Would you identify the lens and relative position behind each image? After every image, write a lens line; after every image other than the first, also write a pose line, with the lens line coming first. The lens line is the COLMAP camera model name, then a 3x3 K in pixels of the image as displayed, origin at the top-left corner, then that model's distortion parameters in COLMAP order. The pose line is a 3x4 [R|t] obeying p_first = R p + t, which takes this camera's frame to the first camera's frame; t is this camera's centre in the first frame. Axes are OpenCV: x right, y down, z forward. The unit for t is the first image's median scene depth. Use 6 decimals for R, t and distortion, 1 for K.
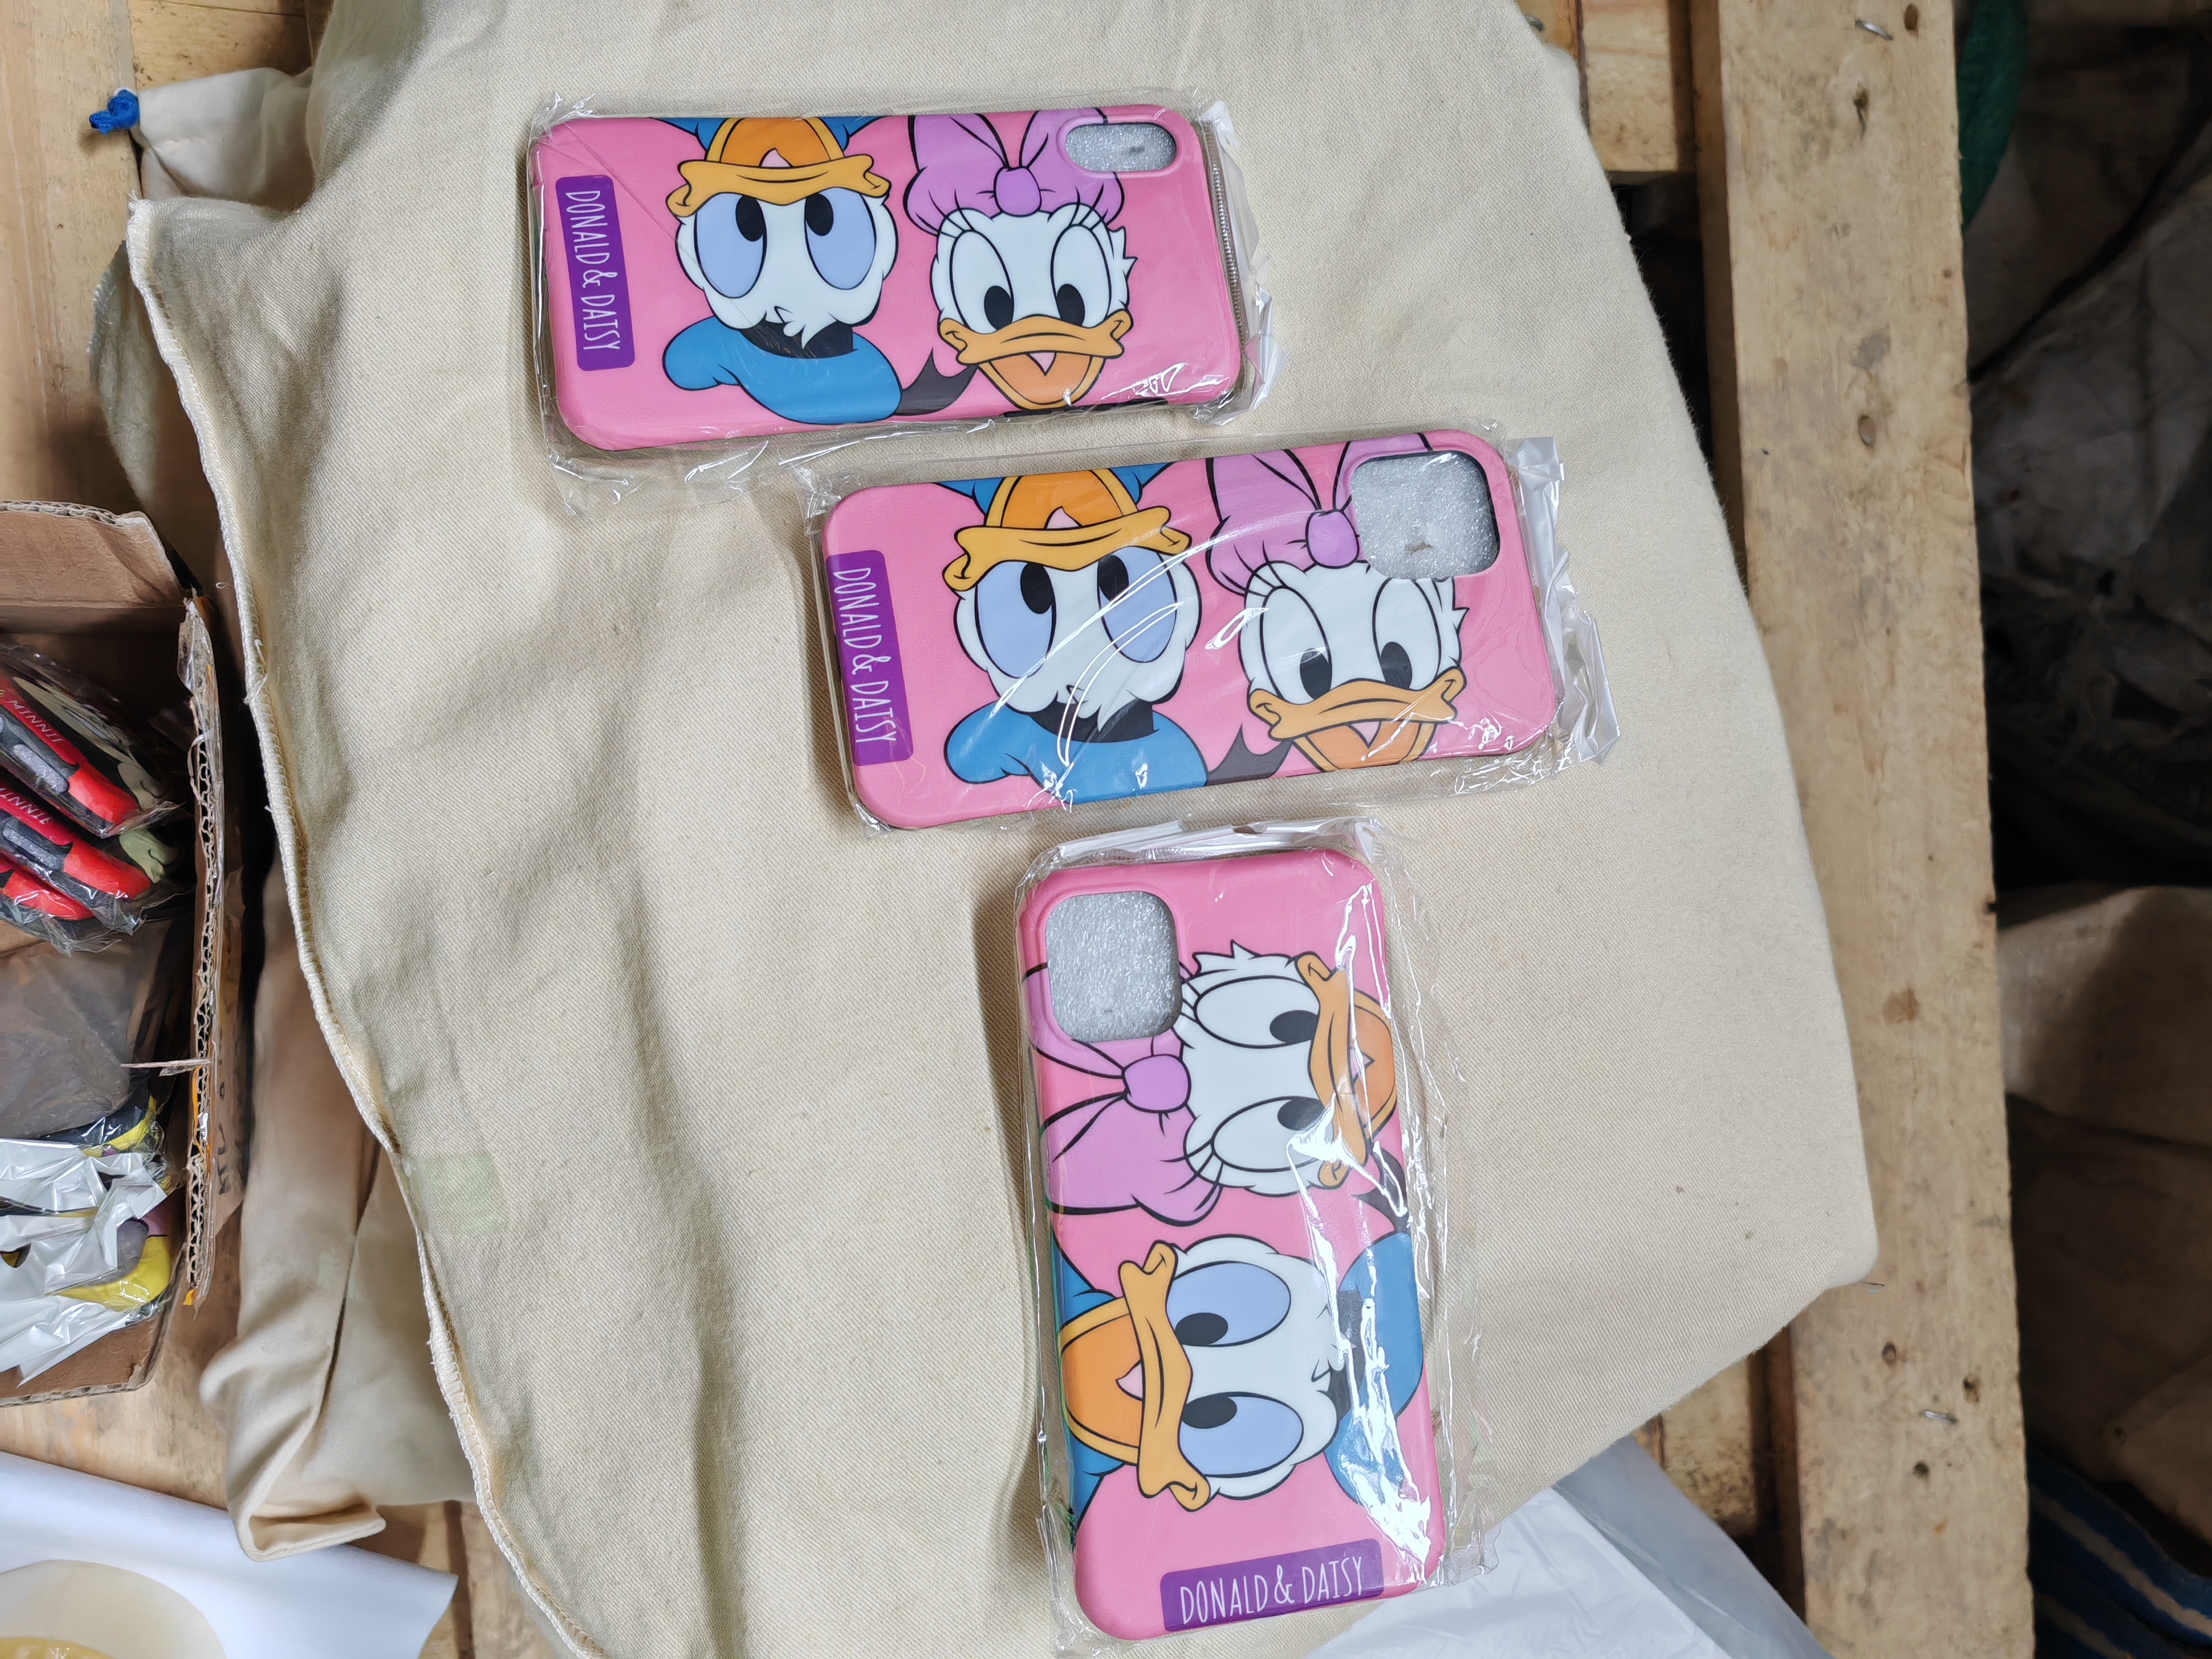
lens RADIAL K [[1673.6, 0, 1132.9], [0, 1673.6, 840.1], [0, 0, 1]] dist [-0.004520, 0.018332]
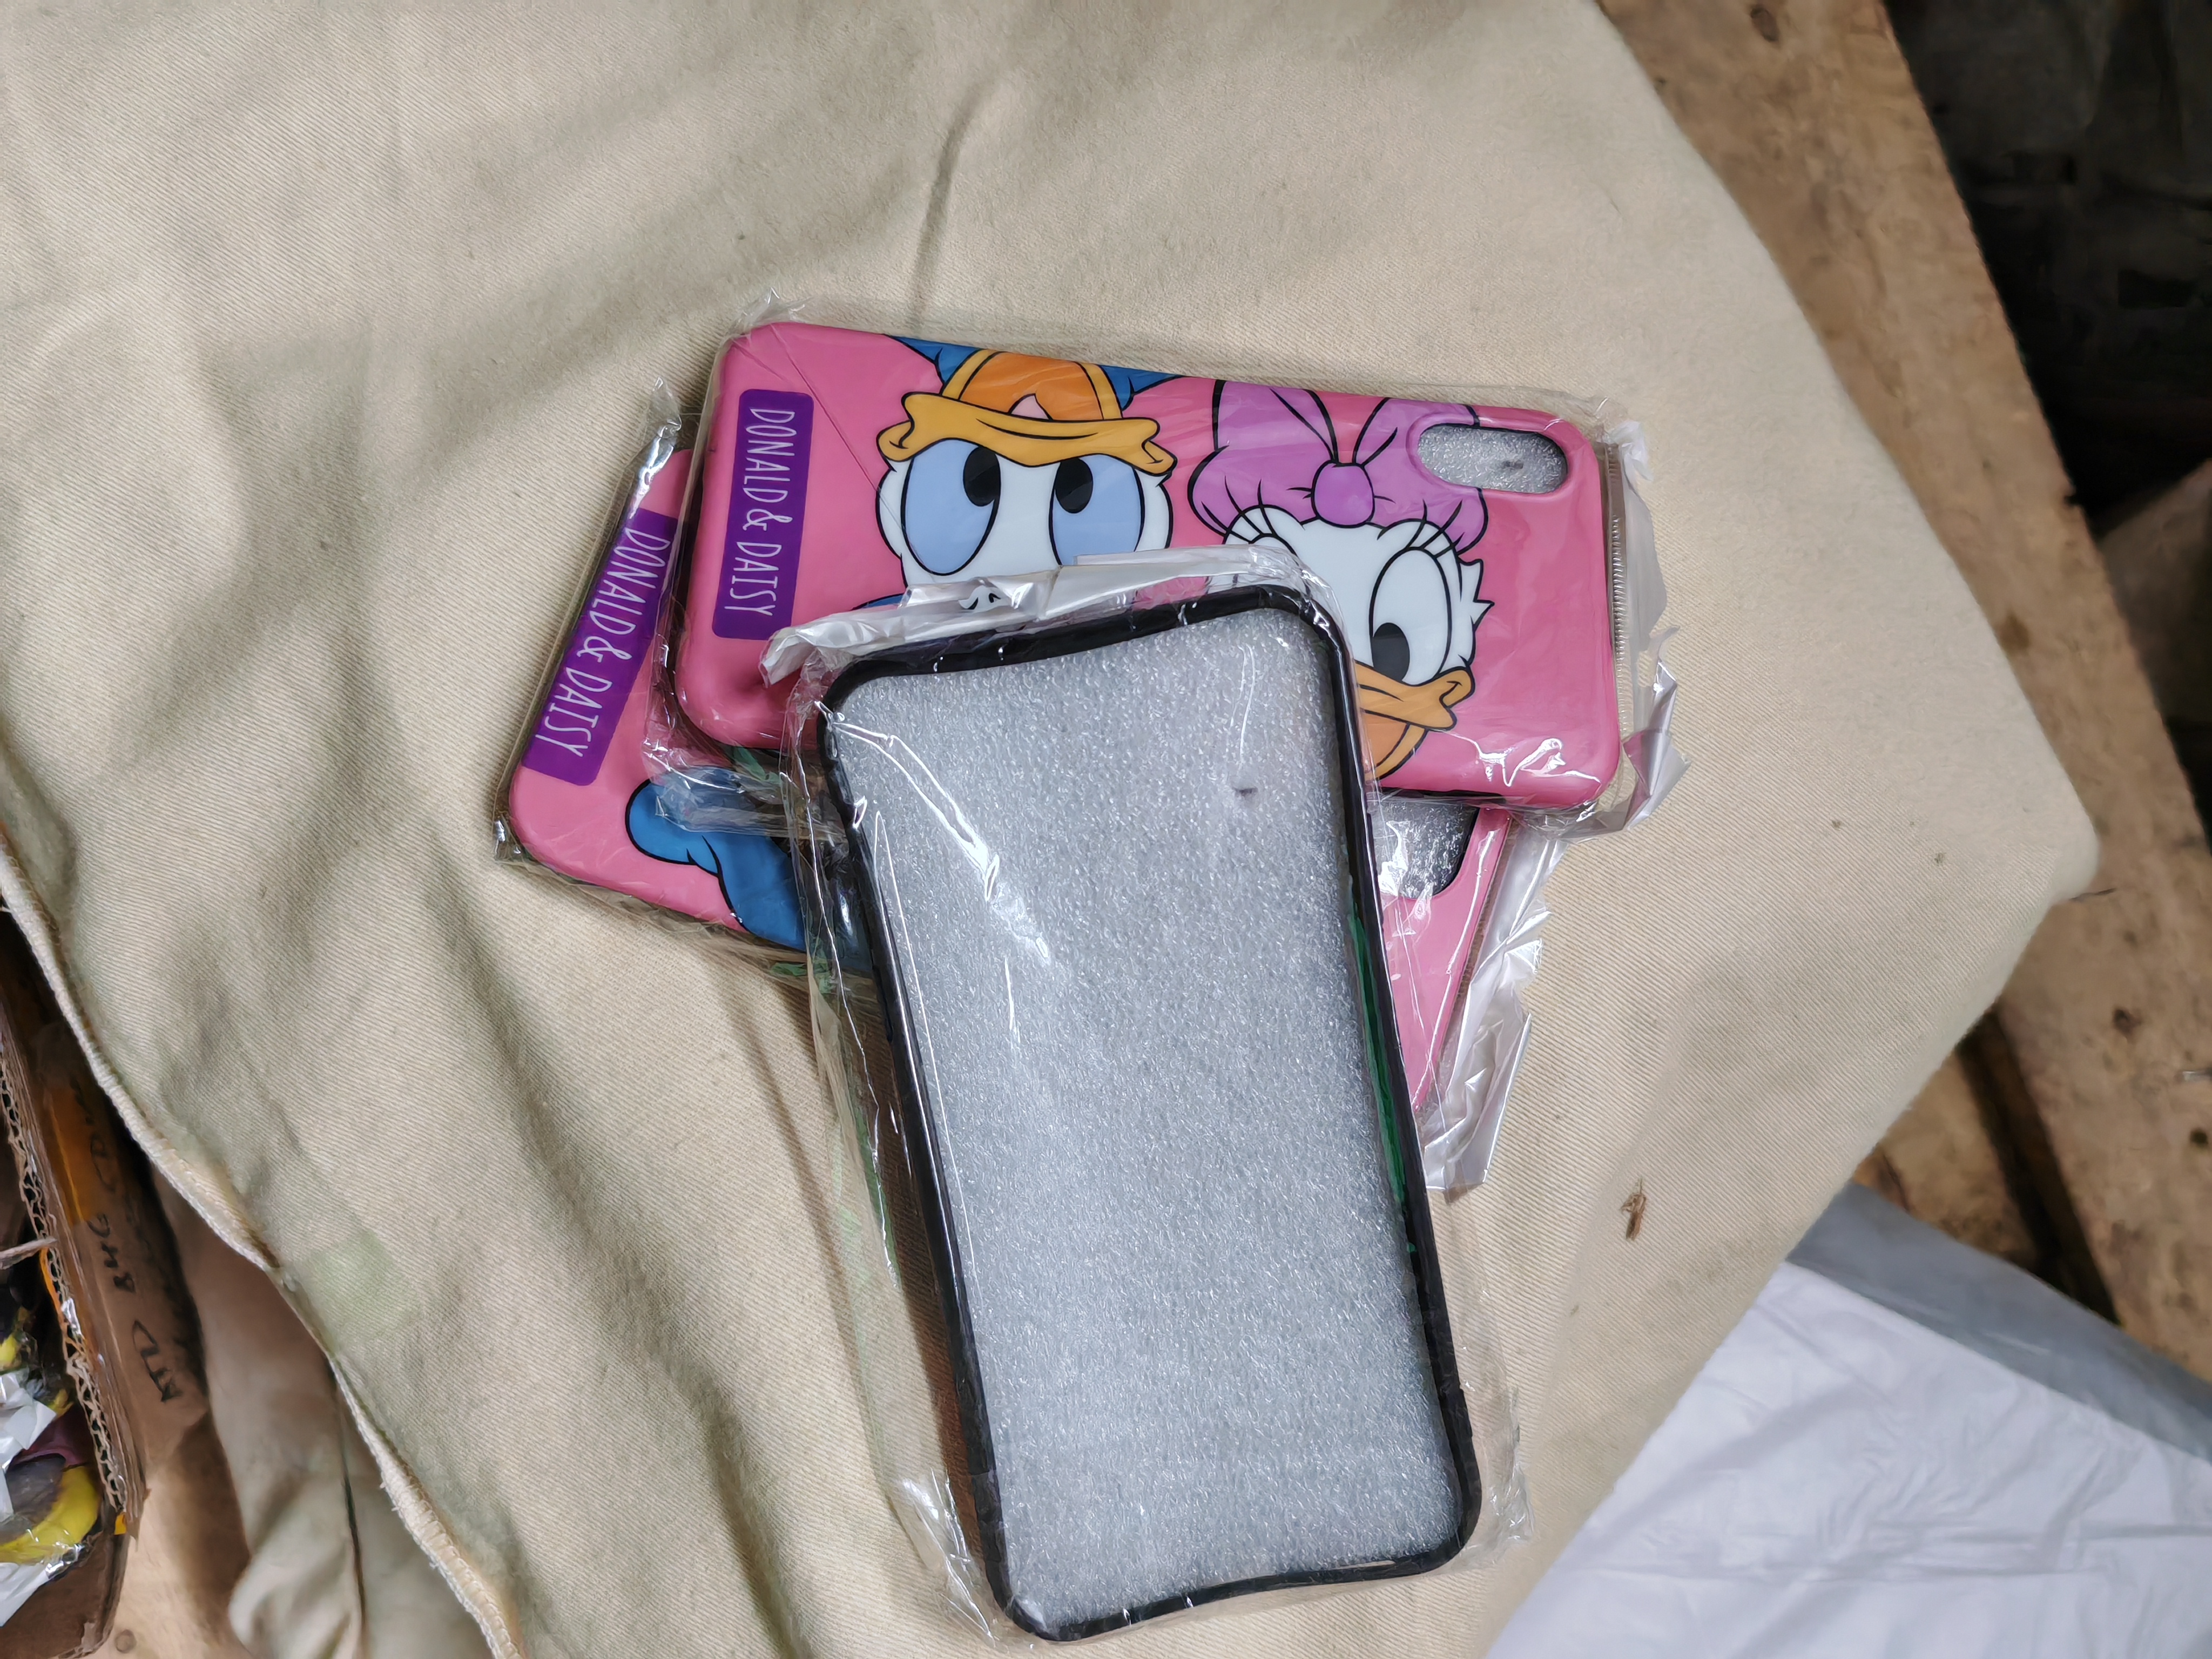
lens RADIAL K [[1665.3, 0, 1145.4], [0, 1665.3, 819.3], [0, 0, 1]] dist [0.001944, 0.001613]
pose [[0.951642, -0.306406, -0.022202, 0.020974], [0.305957, 0.951803, -0.021501, 0.071621], [0.027720, 0.013669, 0.999522, 0.121894]]
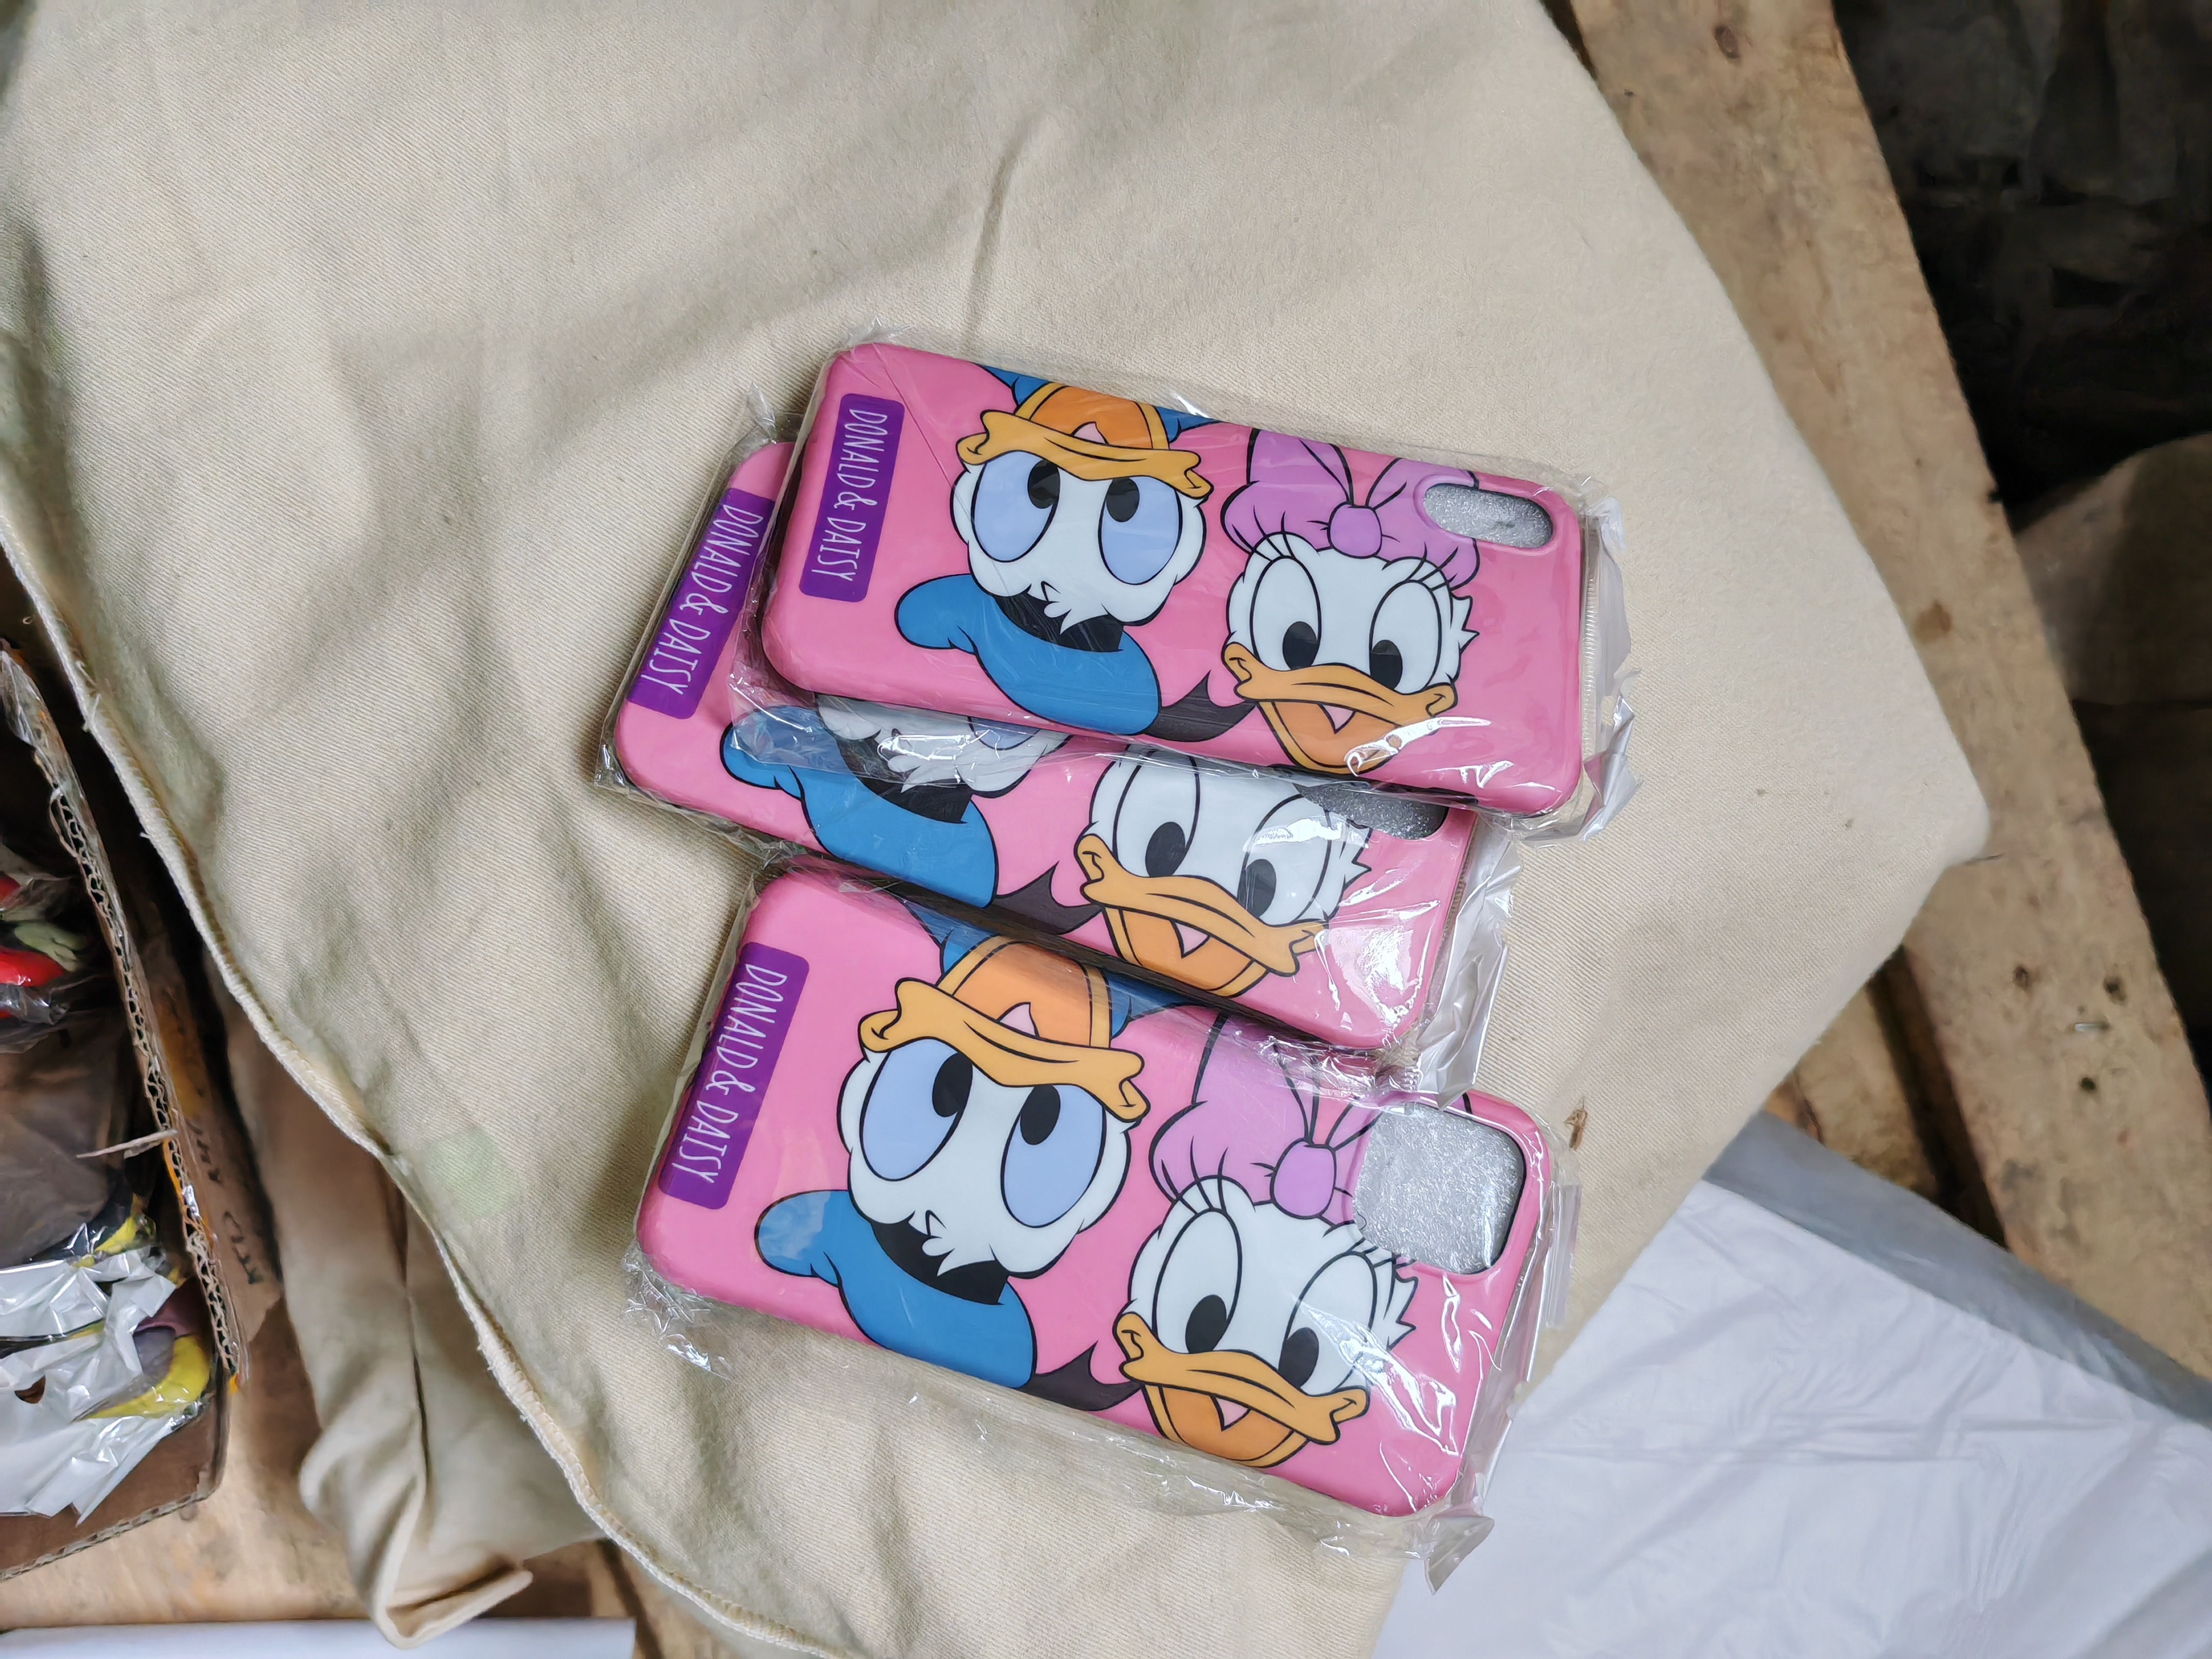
lens RADIAL K [[1665.3, 0, 1145.4], [0, 1665.3, 819.3], [0, 0, 1]] dist [0.001944, 0.001613]
pose [[0.958125, -0.286337, -0.002936, 0.003528], [0.286348, 0.958006, 0.015141, 0.065170], [-0.001523, -0.015348, 0.999881, 0.057390]]
